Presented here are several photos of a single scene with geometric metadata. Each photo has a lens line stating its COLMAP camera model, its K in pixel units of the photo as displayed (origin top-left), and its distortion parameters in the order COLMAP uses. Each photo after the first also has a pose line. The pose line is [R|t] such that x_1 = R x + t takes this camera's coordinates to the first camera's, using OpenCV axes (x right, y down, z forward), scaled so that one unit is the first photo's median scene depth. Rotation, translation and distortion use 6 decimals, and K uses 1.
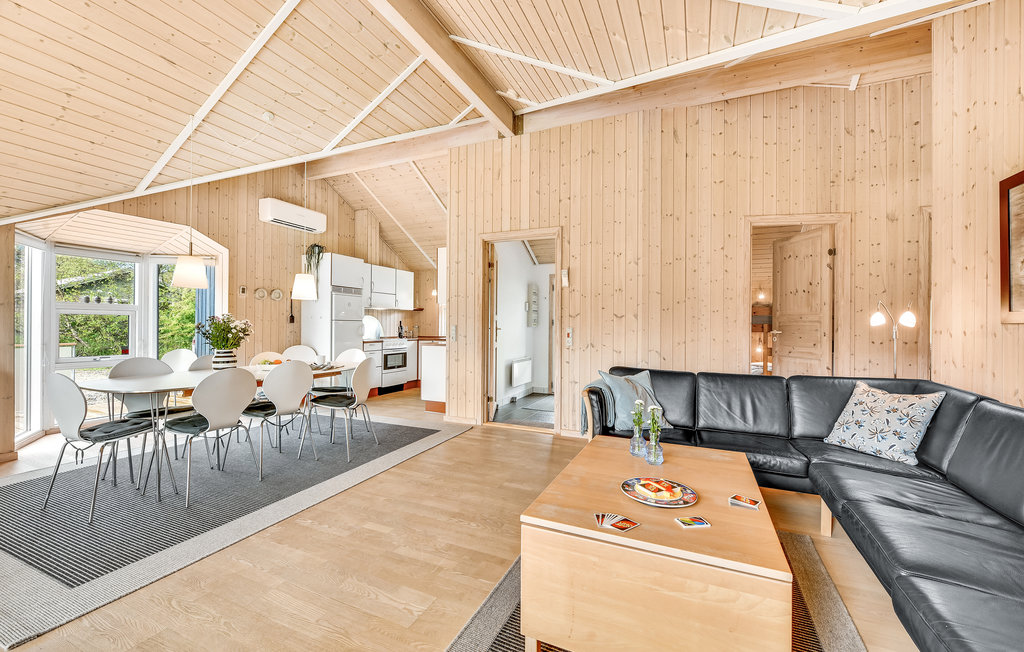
lens RADIAL K [[404.8, 0, 512.0], [0, 404.8, 326.0], [0, 0, 1]] dist [-0.004003, -0.000727]
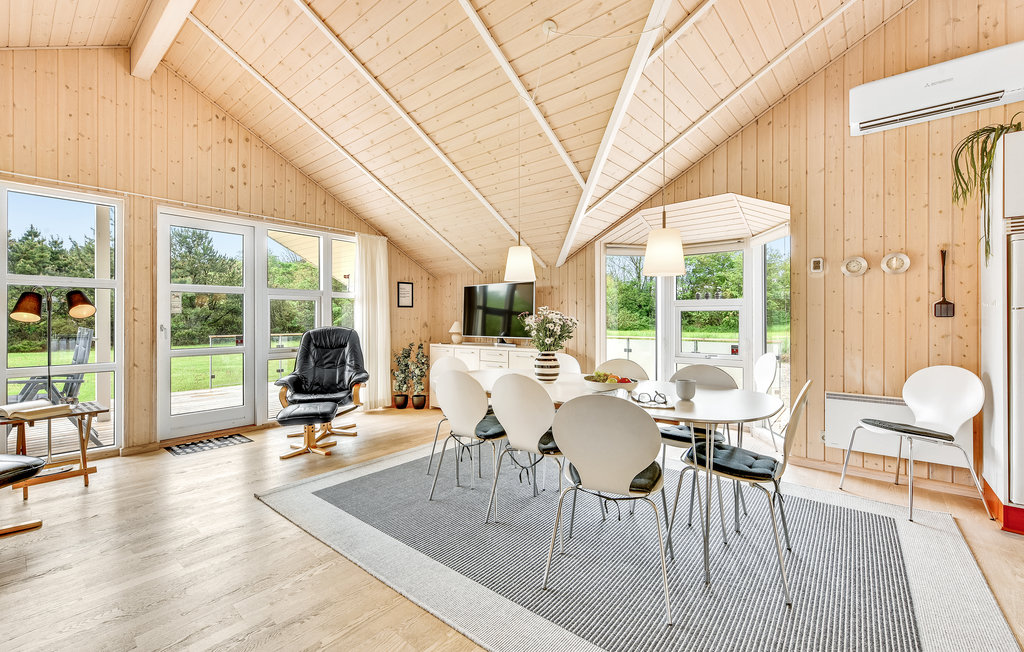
lens RADIAL K [[422.8, 0, 512.0], [0, 422.8, 326.0], [0, 0, 1]] dist [0.000091, -0.000011]
pose [[-0.273162, 0.004869, -0.961956, 0.099794], [-0.004990, 0.999967, 0.006479, 0.003453], [0.961955, 0.006570, -0.273129, 0.950847]]
